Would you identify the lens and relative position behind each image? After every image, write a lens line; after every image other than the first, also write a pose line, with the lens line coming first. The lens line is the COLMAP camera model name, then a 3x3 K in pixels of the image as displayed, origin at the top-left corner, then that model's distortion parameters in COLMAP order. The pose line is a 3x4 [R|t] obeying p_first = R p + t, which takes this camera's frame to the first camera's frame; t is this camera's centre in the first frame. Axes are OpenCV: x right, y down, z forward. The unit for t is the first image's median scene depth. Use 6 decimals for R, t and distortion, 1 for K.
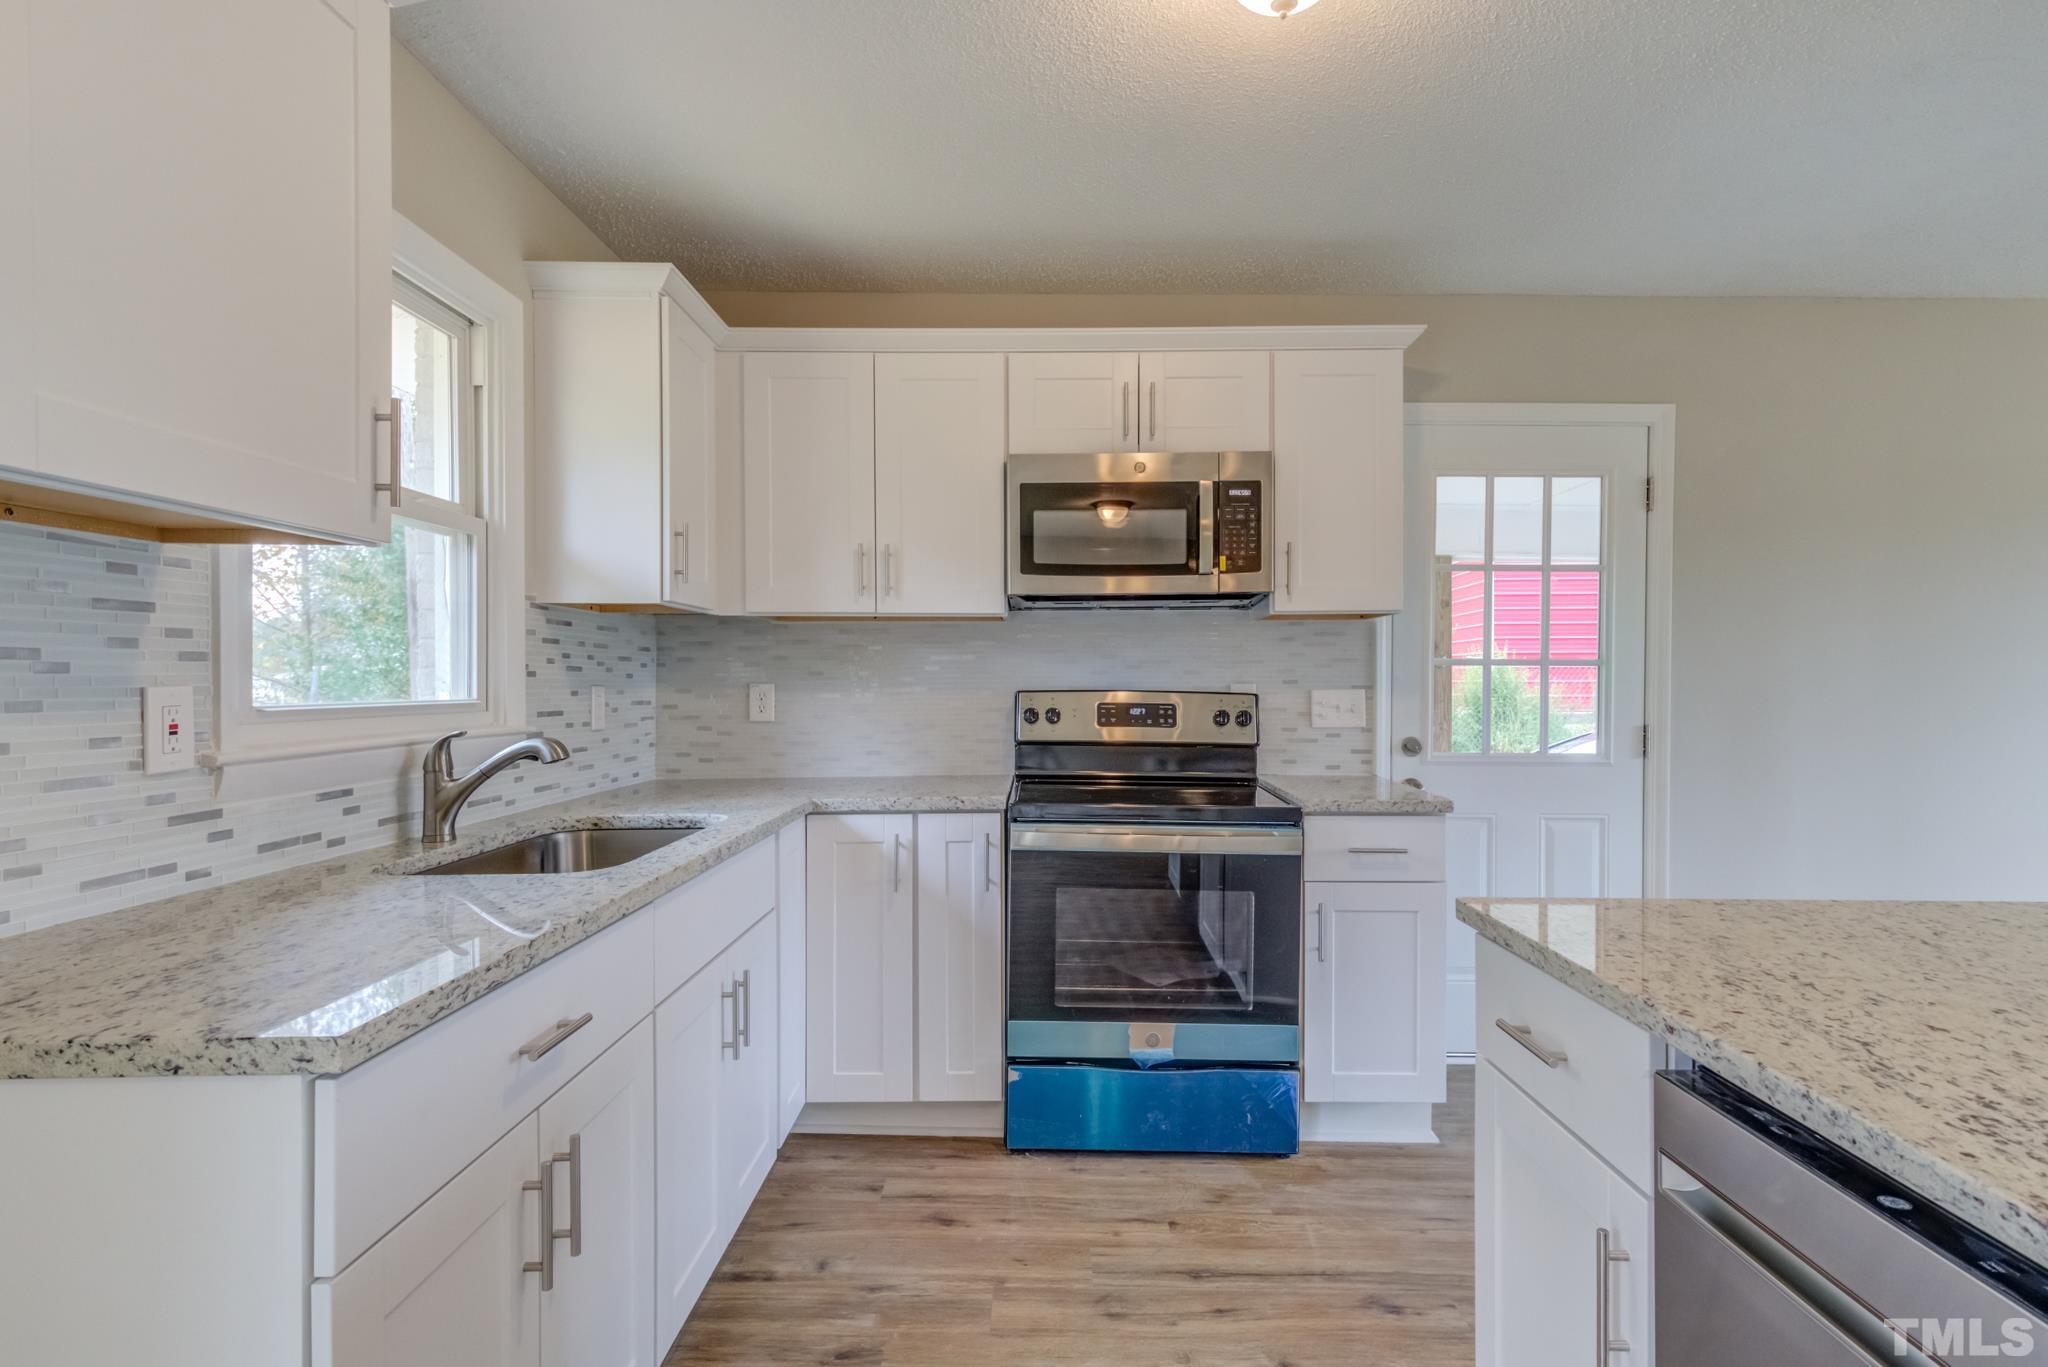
lens RADIAL K [[1053.1, 0, 1016.2], [0, 1053.1, 694.9], [0, 0, 1]] dist [0.019798, -0.000884]
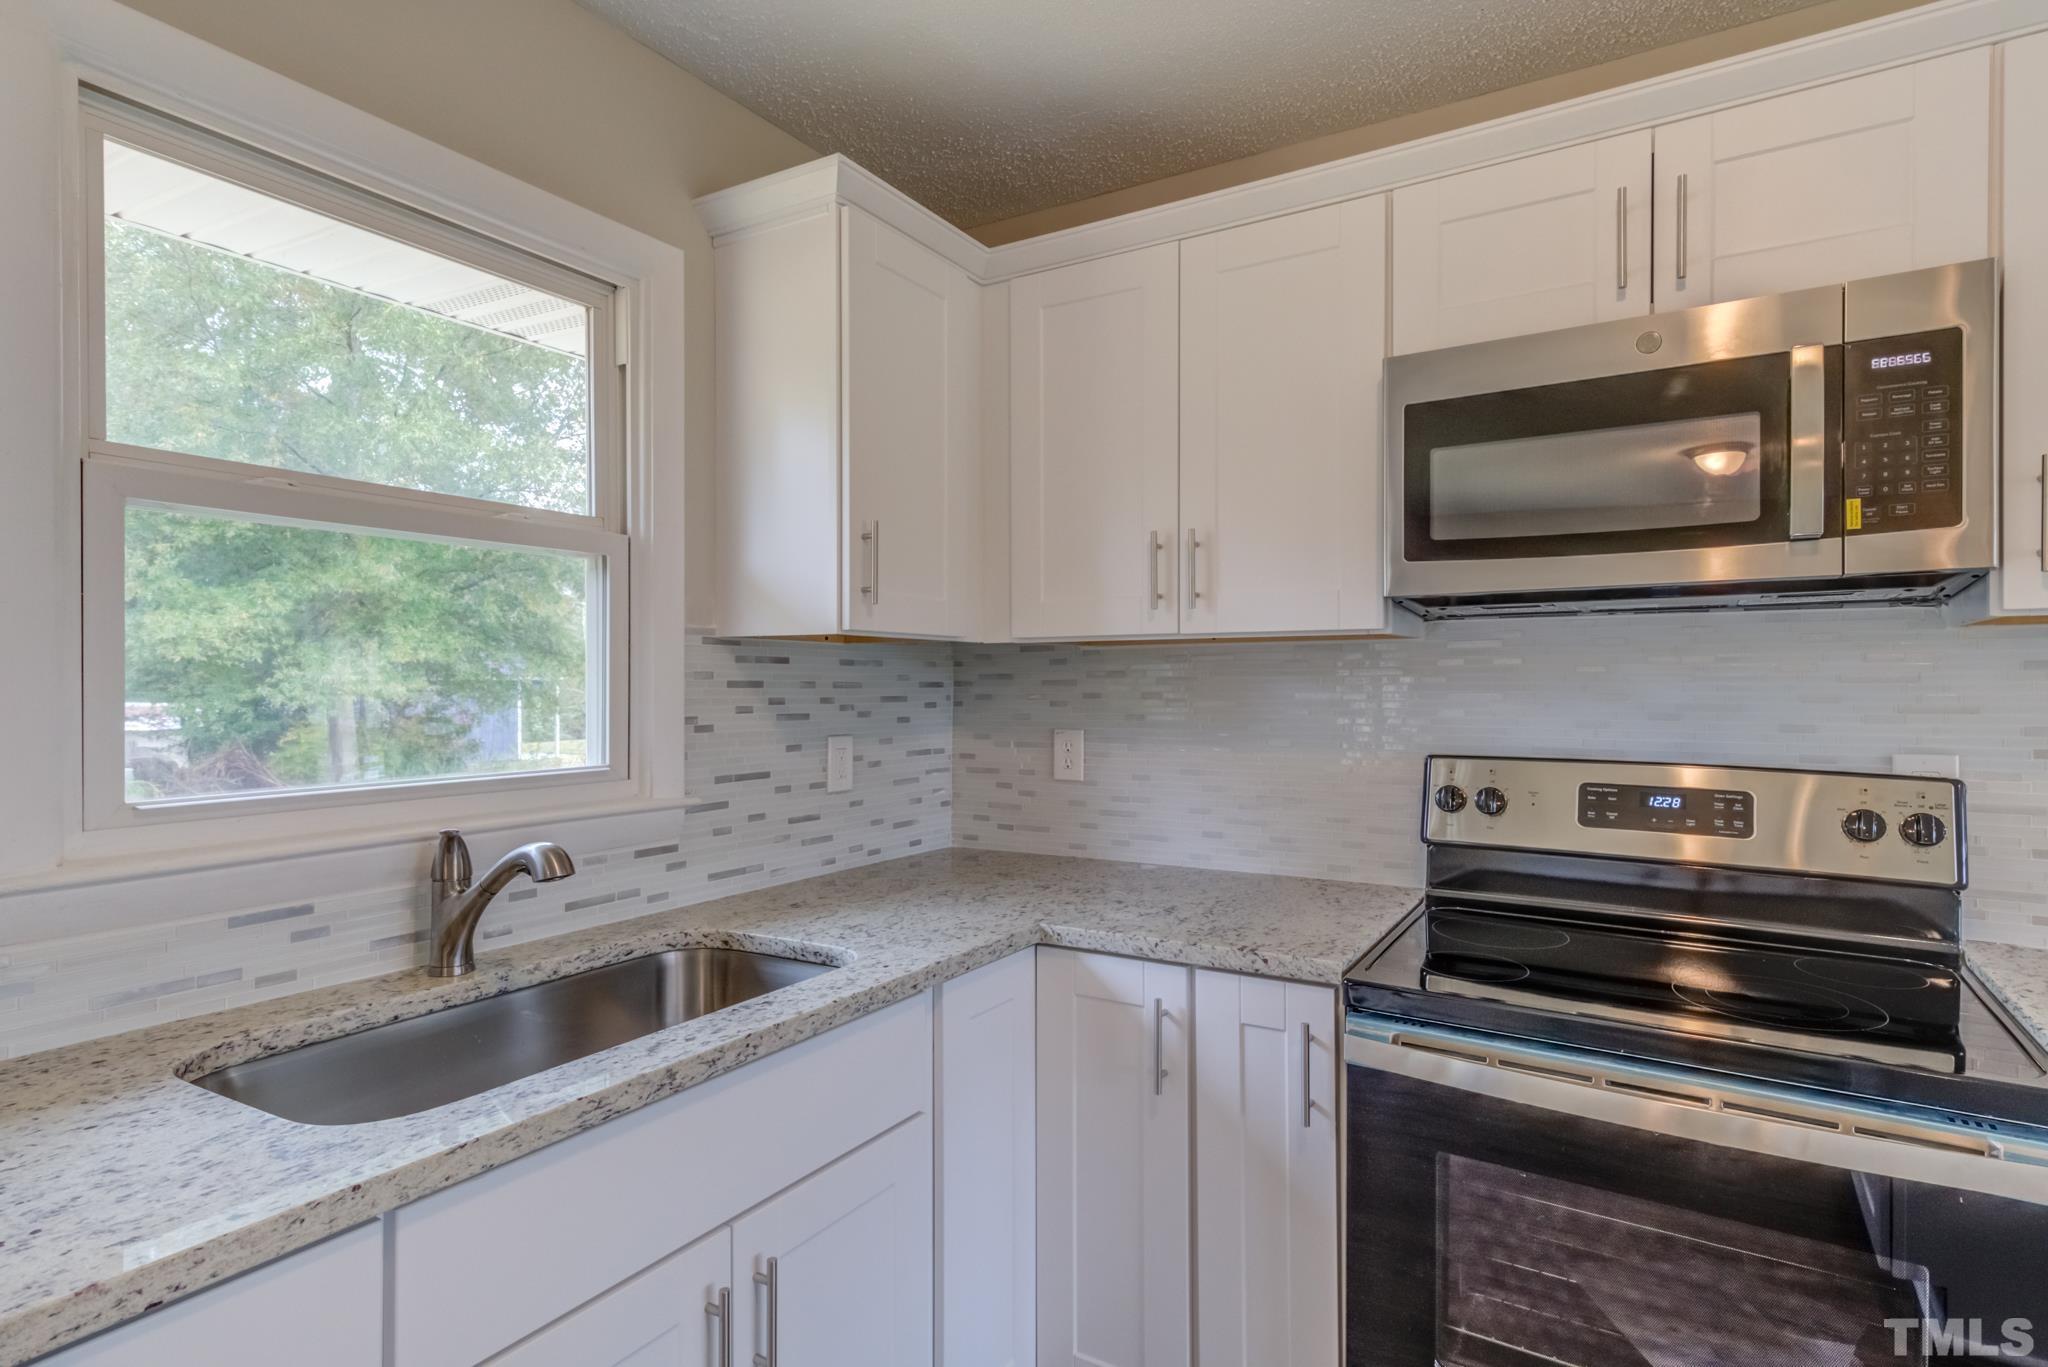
lens RADIAL K [[1036.1, 0, 1030.1], [0, 1036.1, 683.3], [0, 0, 1]] dist [0.029982, -0.001037]
pose [[0.860821, 0.001574, -0.508906, 0.118707], [-0.006881, 0.999940, -0.008547, -0.041627], [0.508862, 0.010859, 0.860780, 0.400439]]
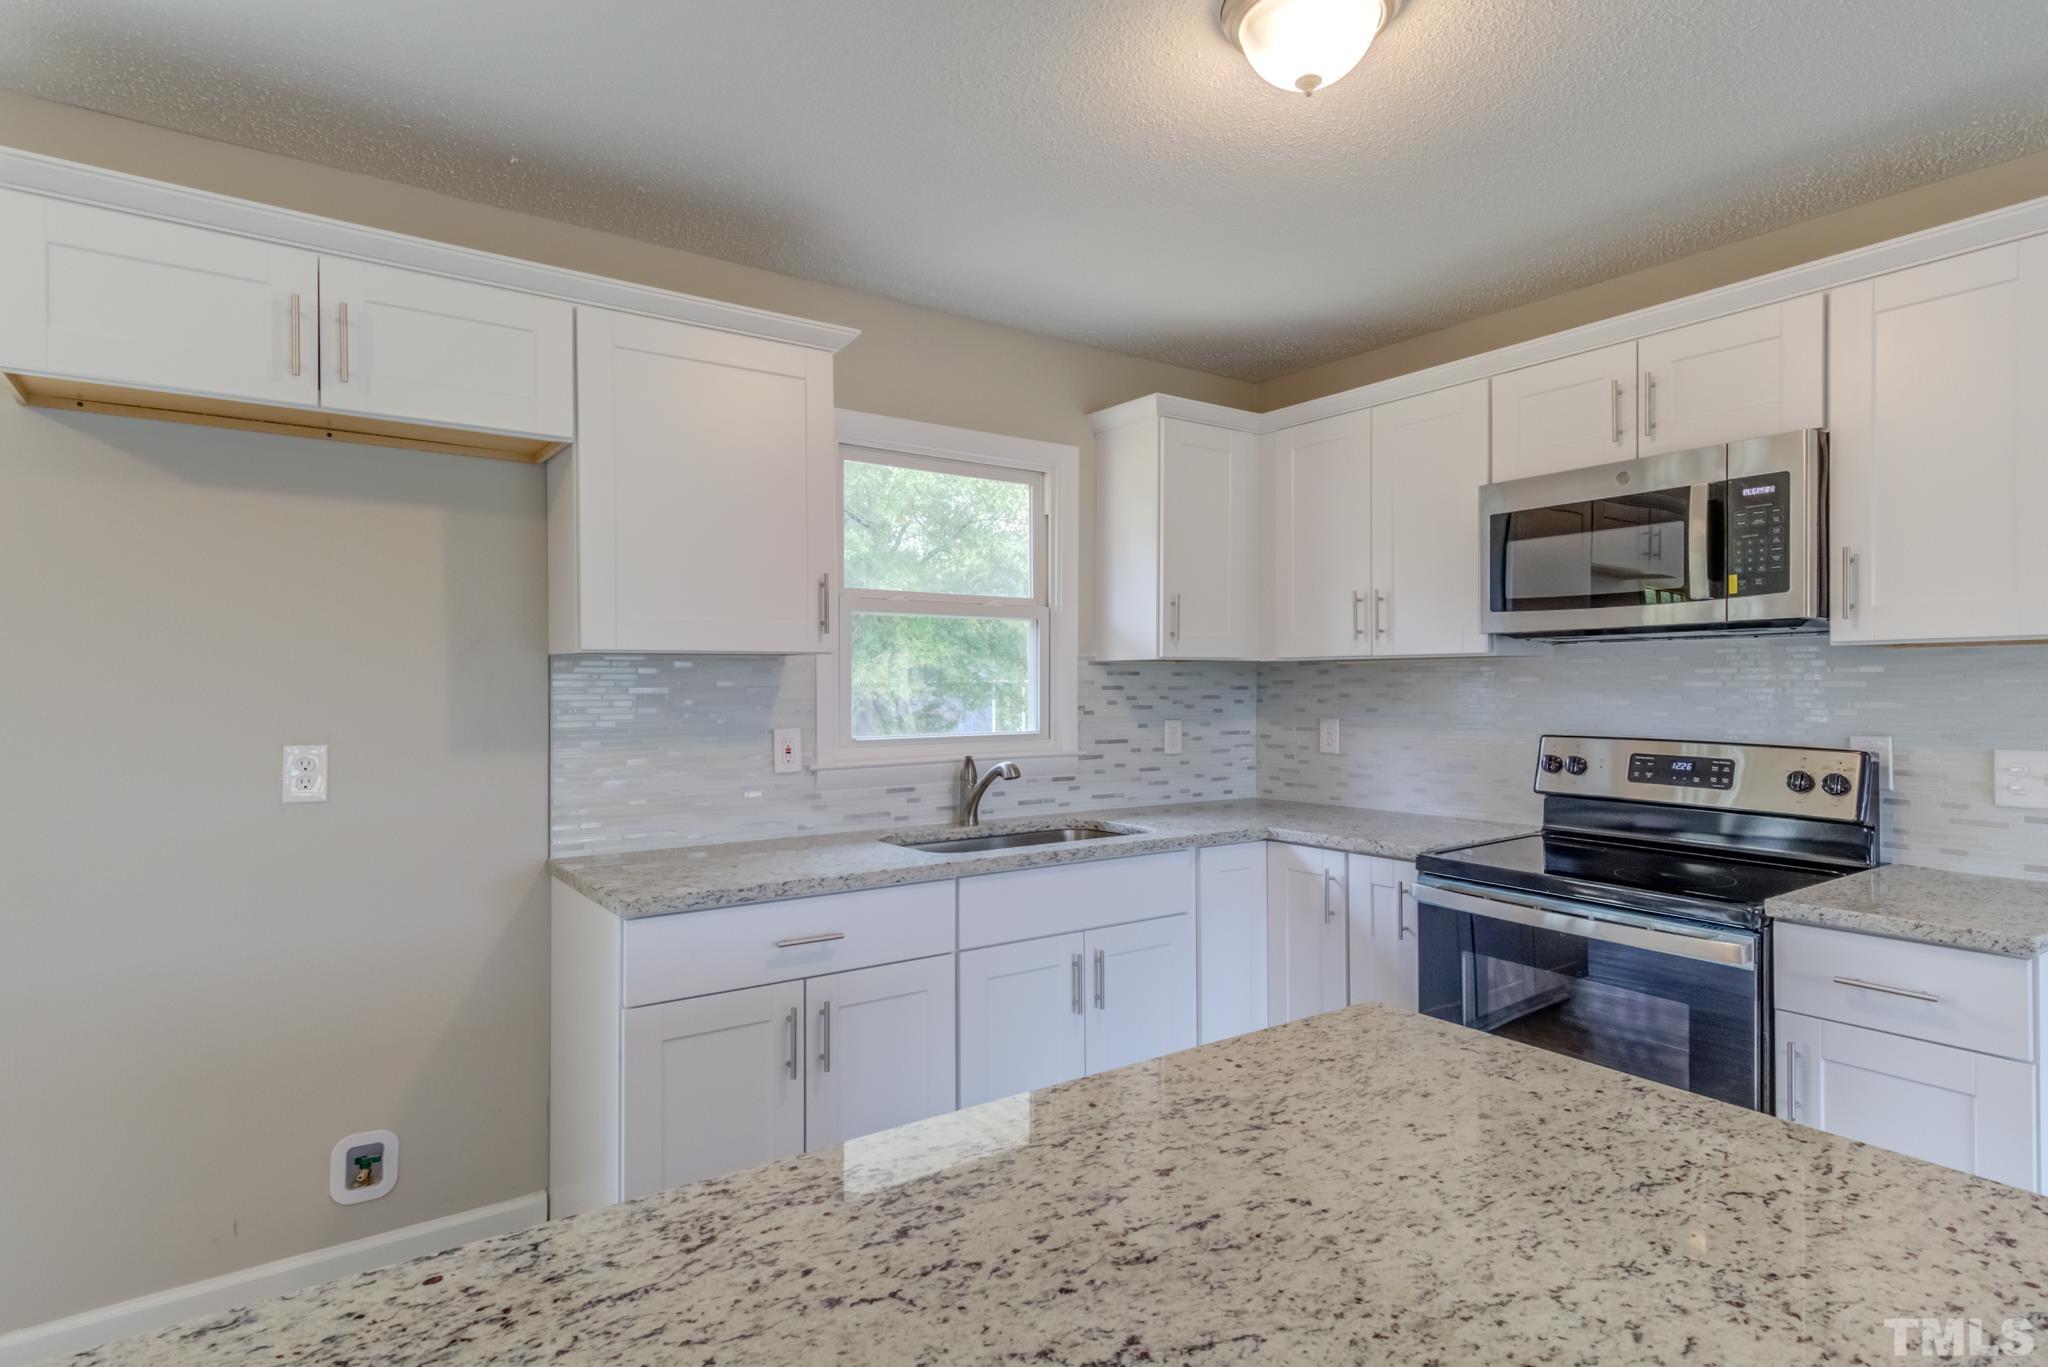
lens RADIAL K [[1067.2, 0, 1029.2], [0, 1067.2, 682.8], [0, 0, 1]] dist [0.017573, -0.001637]
pose [[0.577292, -0.000943, -0.816538, 0.545119], [-0.008268, 0.999941, -0.007000, -0.041996], [0.816496, 0.010792, 0.577250, 0.115937]]
